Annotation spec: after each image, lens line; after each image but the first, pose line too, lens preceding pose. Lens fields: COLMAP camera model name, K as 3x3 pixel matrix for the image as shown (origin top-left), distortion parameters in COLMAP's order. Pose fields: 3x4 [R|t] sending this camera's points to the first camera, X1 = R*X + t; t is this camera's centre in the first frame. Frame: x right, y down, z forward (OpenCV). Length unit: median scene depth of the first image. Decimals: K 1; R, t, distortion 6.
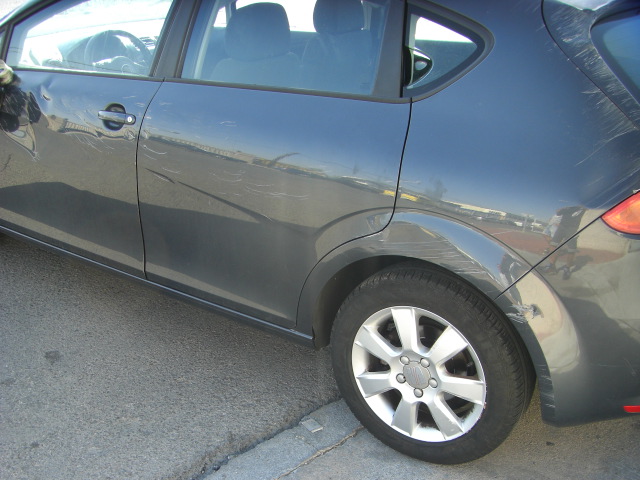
lens RADIAL K [[723.9, 0, 296.8], [0, 723.9, 324.3], [0, 0, 1]] dist [-0.161220, 0.058242]
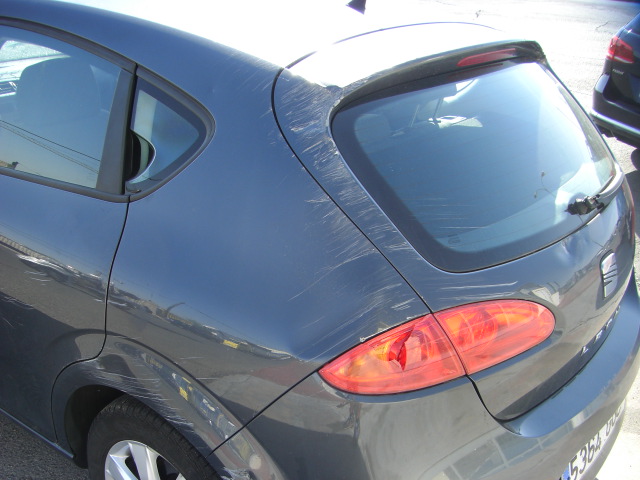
lens RADIAL K [[723.9, 0, 296.8], [0, 723.9, 324.3], [0, 0, 1]] dist [-0.161220, 0.058242]
pose [[0.997889, 0.039345, -0.051661, 0.372361], [-0.040228, 0.999060, -0.016174, -0.156680], [0.050976, 0.018218, 0.998534, 0.187355]]
